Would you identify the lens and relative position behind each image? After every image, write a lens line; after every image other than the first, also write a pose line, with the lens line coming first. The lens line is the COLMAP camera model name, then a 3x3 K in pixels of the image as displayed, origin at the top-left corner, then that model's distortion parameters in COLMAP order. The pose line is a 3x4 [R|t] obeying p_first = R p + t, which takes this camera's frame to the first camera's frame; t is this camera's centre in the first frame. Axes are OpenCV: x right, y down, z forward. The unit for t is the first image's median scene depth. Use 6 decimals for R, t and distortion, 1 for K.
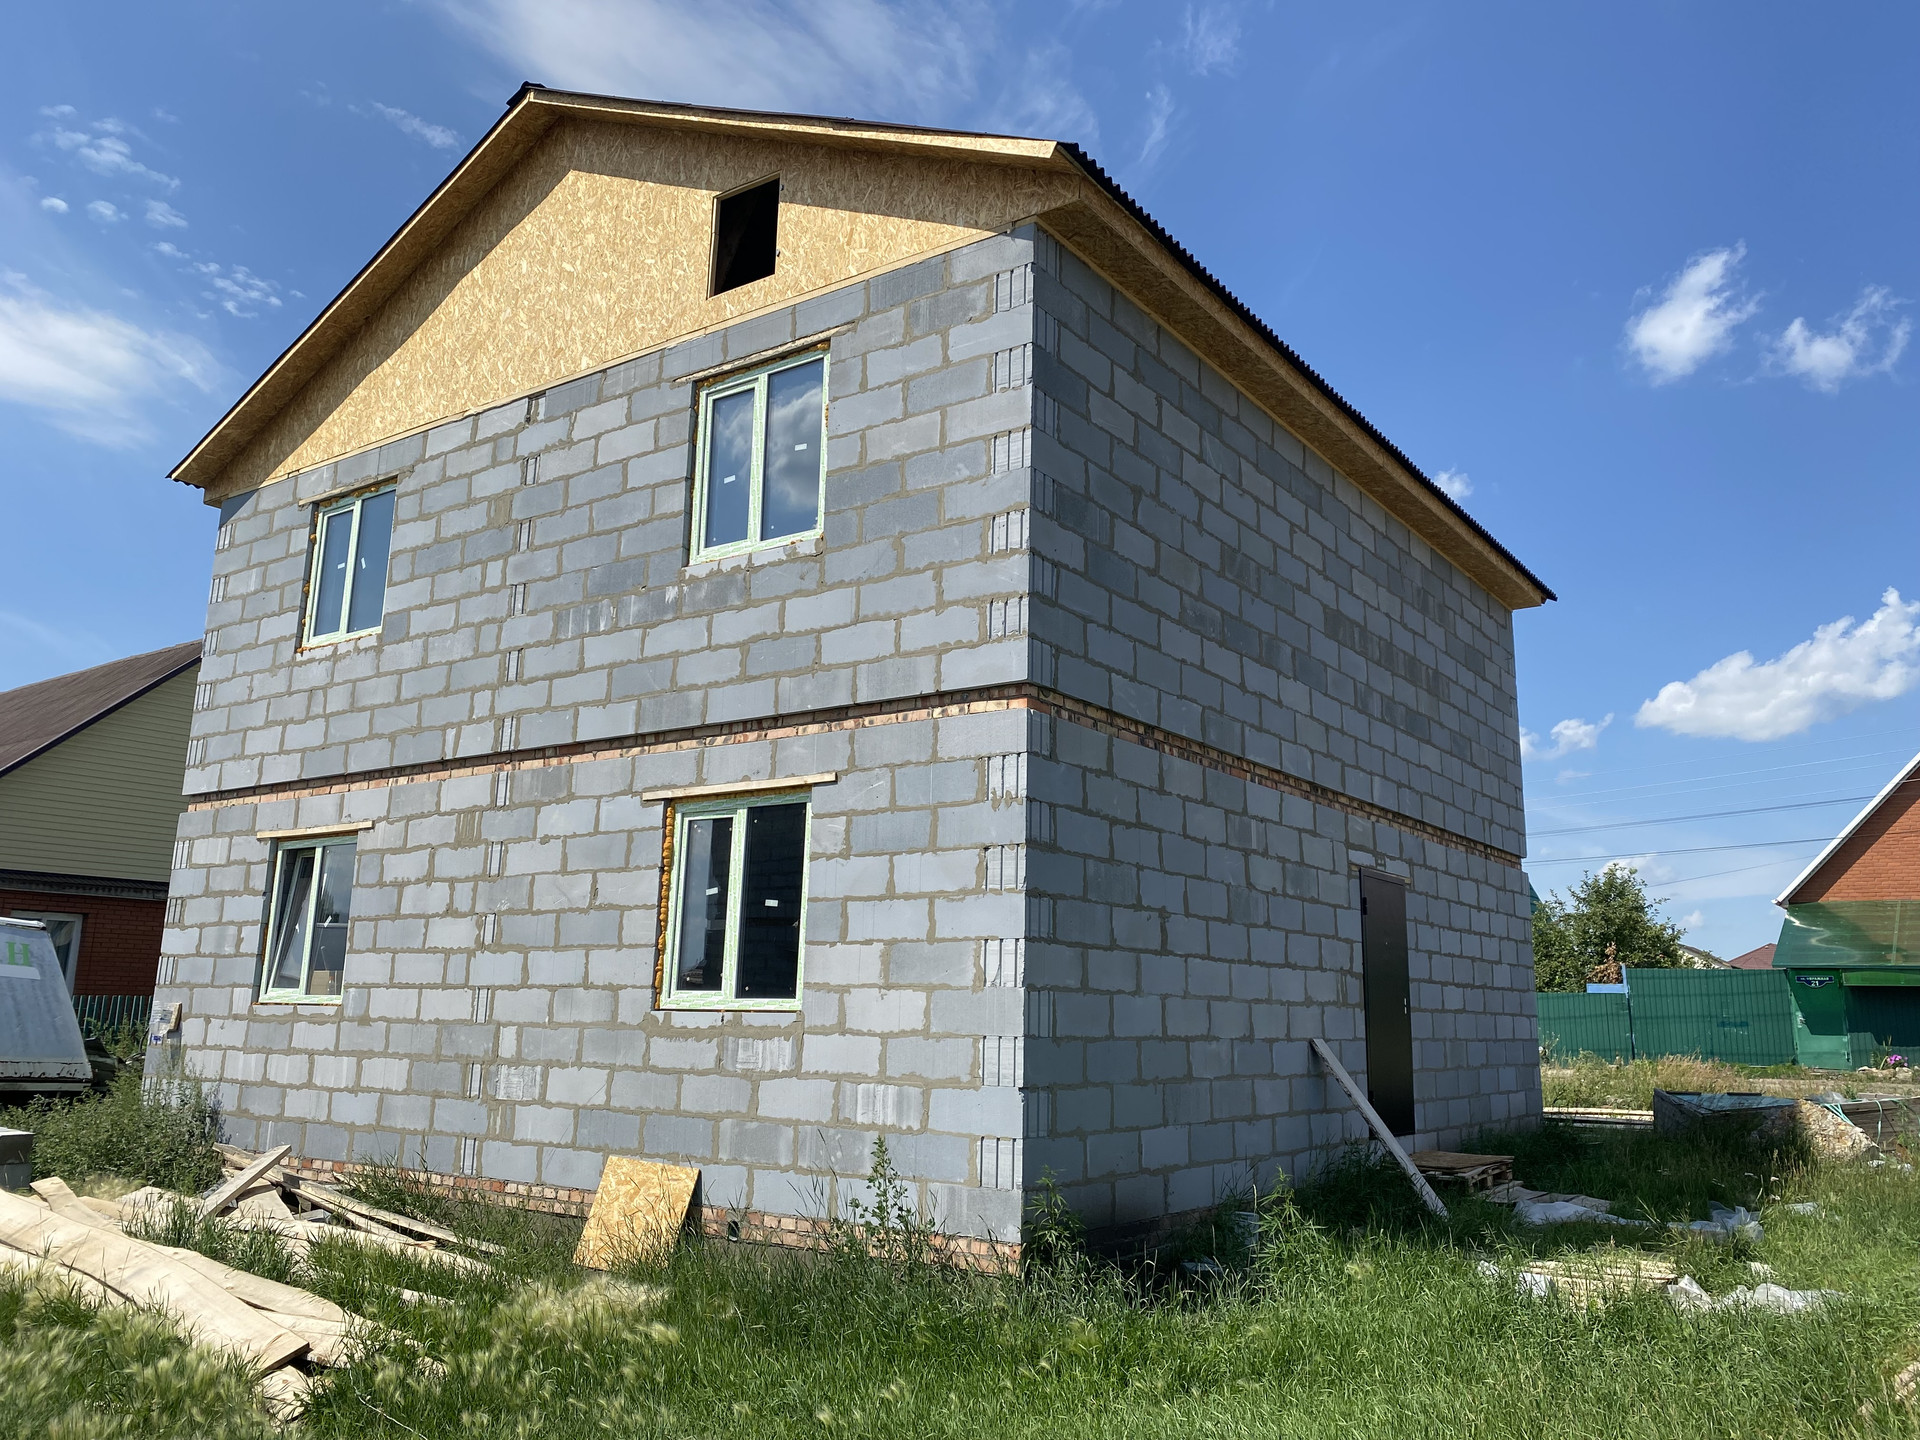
lens RADIAL K [[1474.5, 0, 958.6], [0, 1474.5, 680.8], [0, 0, 1]] dist [0.024274, -0.002158]
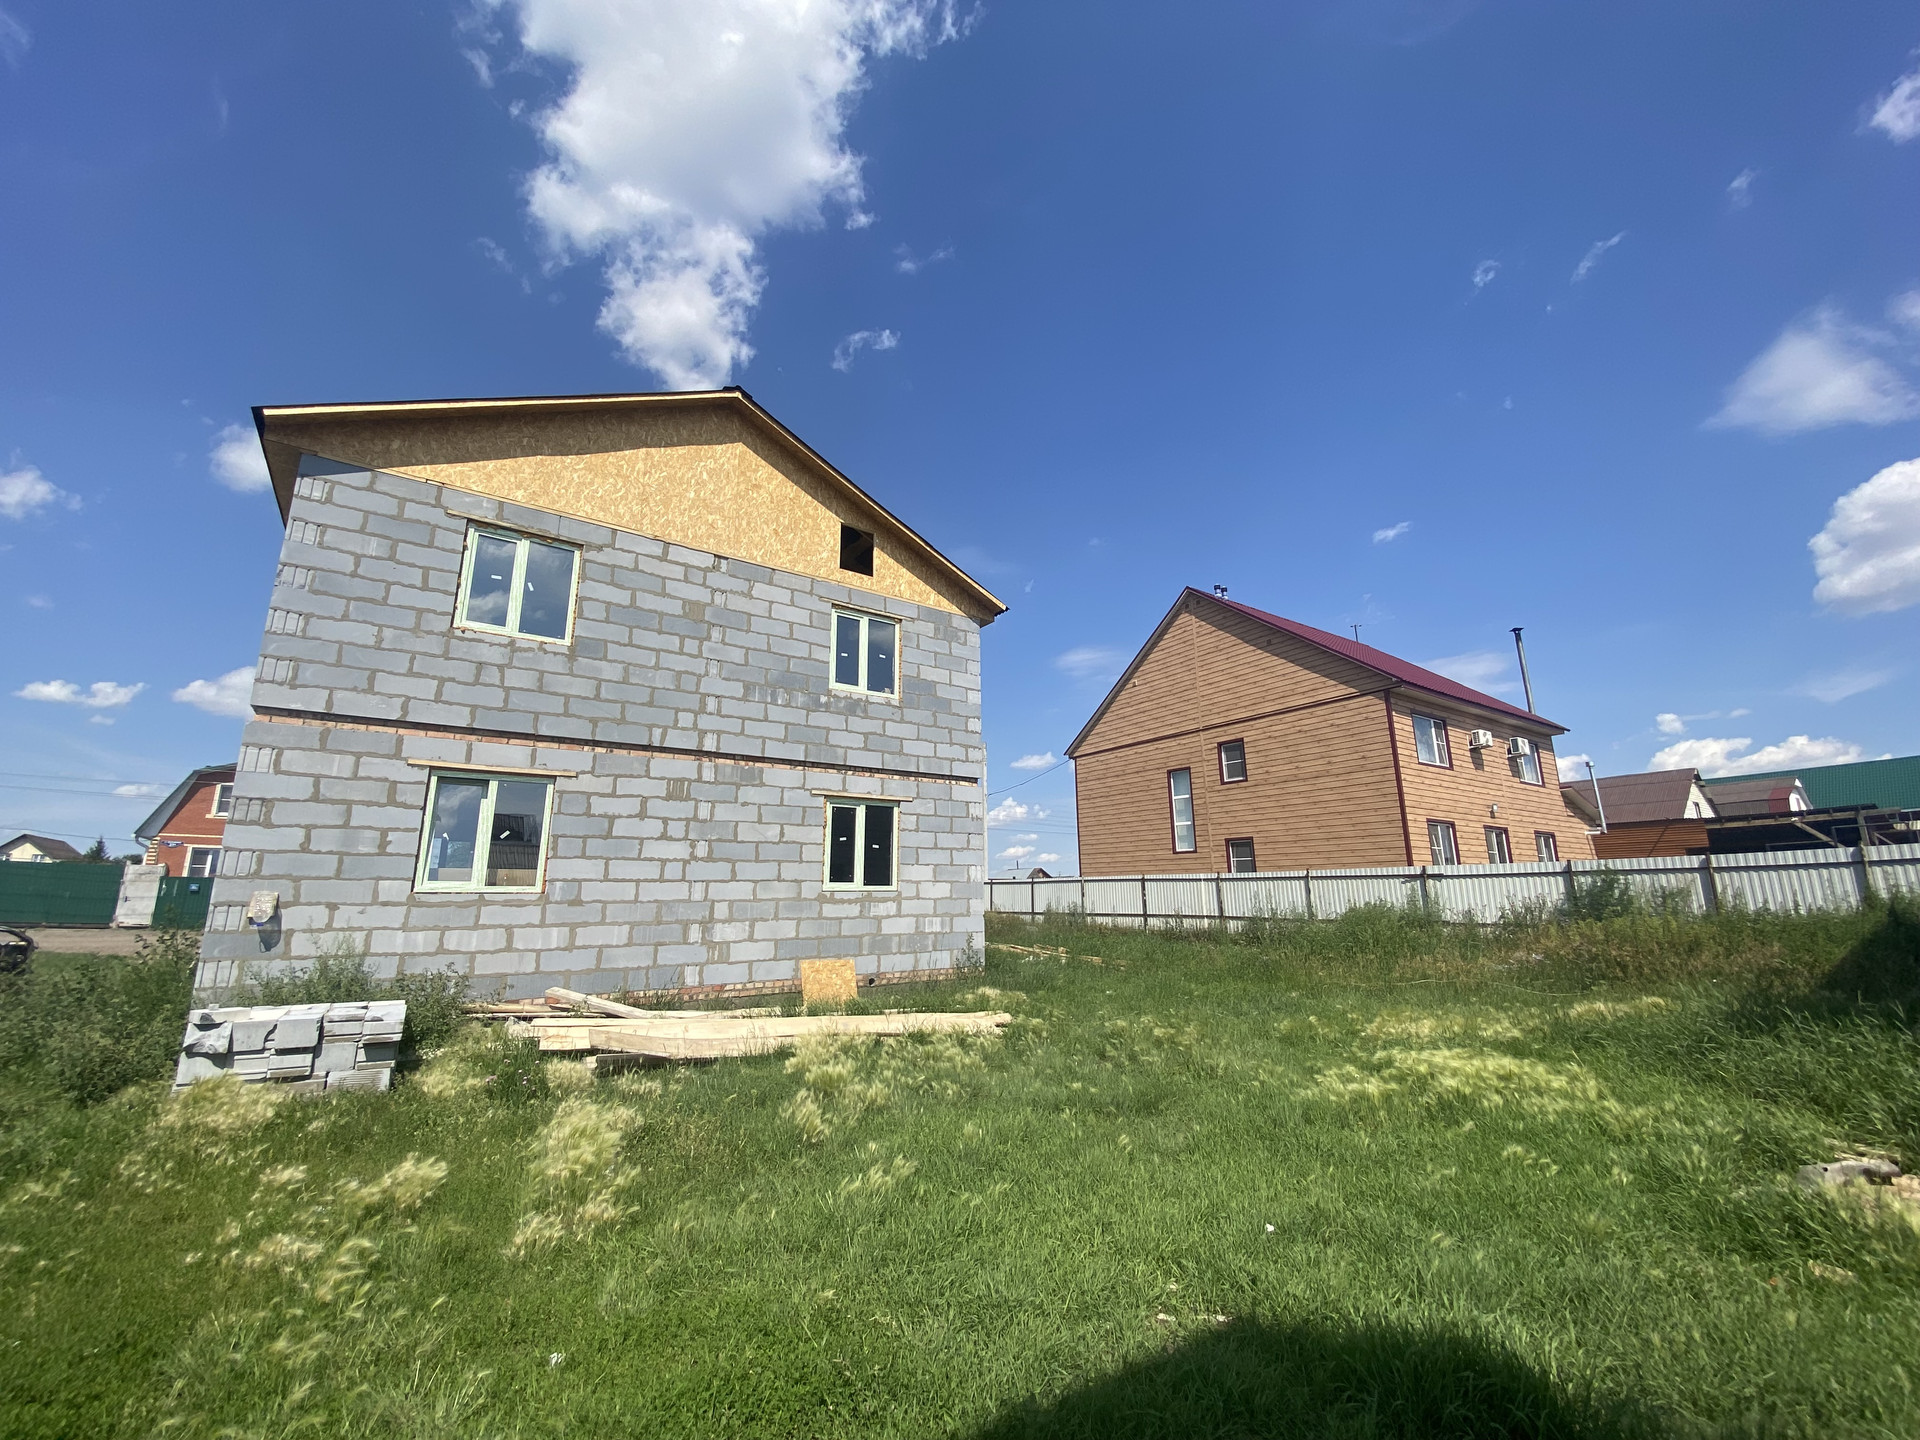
lens RADIAL K [[778.6, 0, 962.6], [0, 778.6, 715.6], [0, 0, 1]] dist [0.030222, -0.026419]
pose [[0.321775, 0.201801, 0.925060, -1.144310], [-0.189301, 0.971008, -0.145978, 0.089573], [-0.927699, -0.128142, 0.350648, 0.394379]]
